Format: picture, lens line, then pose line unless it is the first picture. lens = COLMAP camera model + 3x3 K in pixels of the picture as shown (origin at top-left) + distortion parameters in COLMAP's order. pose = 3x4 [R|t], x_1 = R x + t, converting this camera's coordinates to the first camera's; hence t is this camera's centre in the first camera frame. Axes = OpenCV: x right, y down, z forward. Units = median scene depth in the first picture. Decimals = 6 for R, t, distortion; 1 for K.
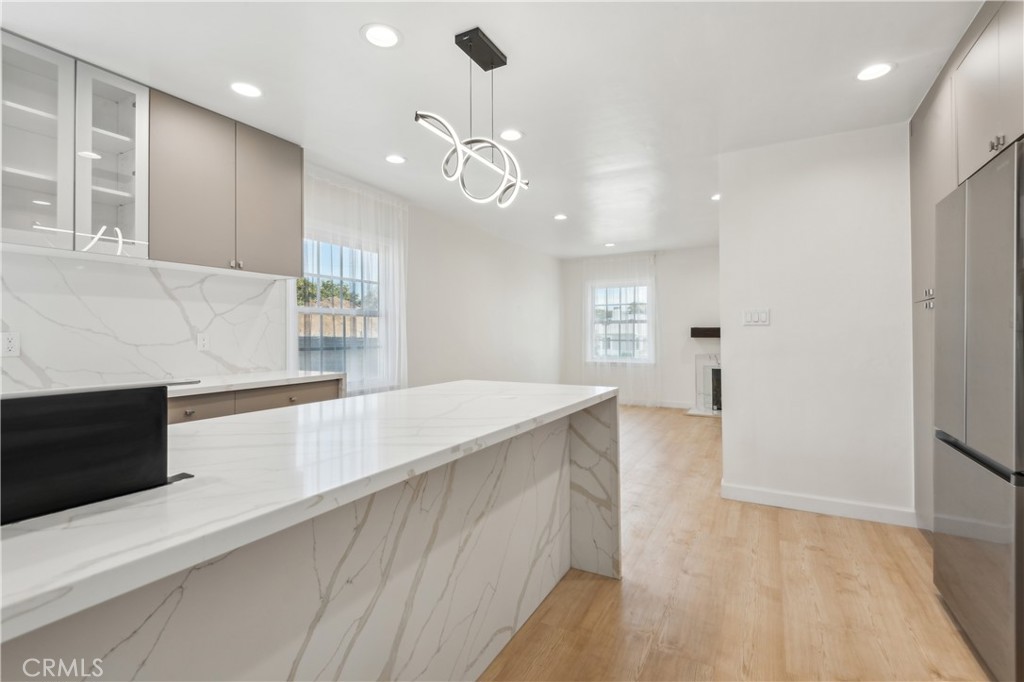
lens RADIAL K [[470.8, 0, 514.8], [0, 470.8, 330.3], [0, 0, 1]] dist [0.012396, -0.001129]
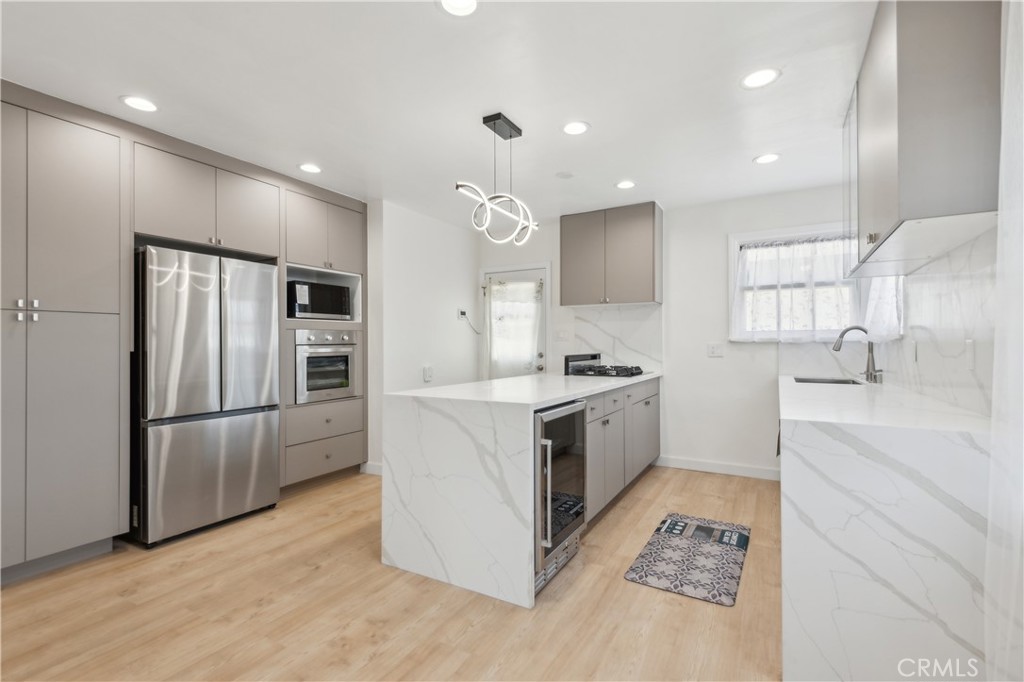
lens RADIAL K [[470.8, 0, 514.0], [0, 470.8, 342.3], [0, 0, 1]] dist [0.012396, -0.001129]
pose [[-0.999643, 0.008149, 0.025431, -0.115189], [0.007854, 0.999901, -0.011689, 0.014470], [-0.025523, -0.011485, -0.999608, 2.013360]]
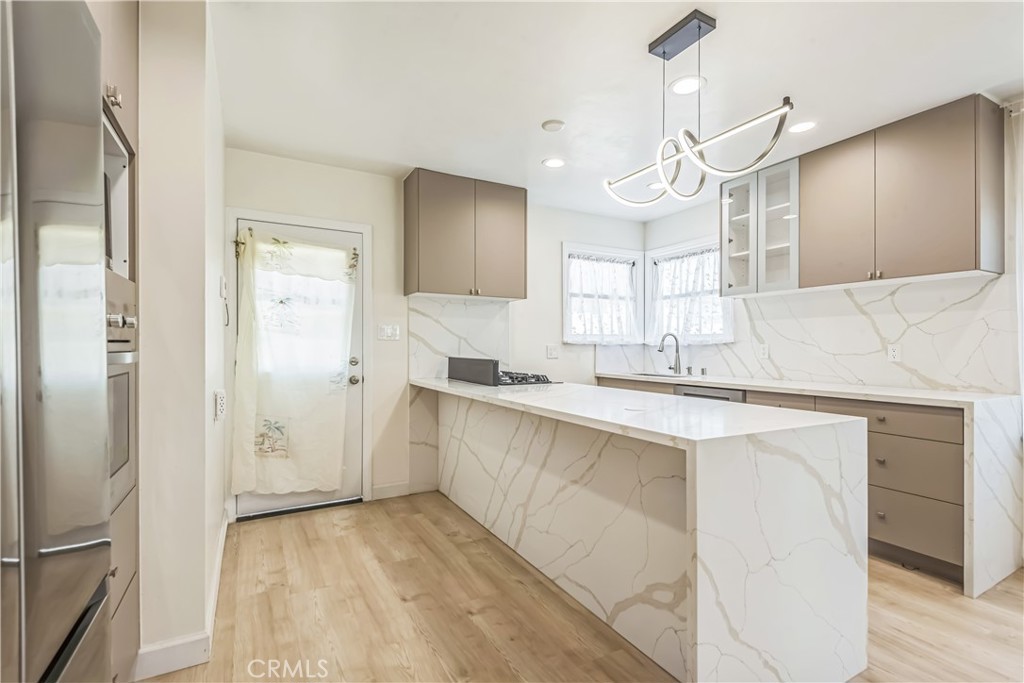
lens RADIAL K [[470.8, 0, 517.3], [0, 470.8, 349.0], [0, 0, 1]] dist [0.012396, -0.001129]
pose [[-0.531930, 0.008922, -0.846741, 0.774440], [0.006223, 0.999959, 0.006628, 0.005296], [0.846765, -0.001743, -0.531964, 1.065214]]
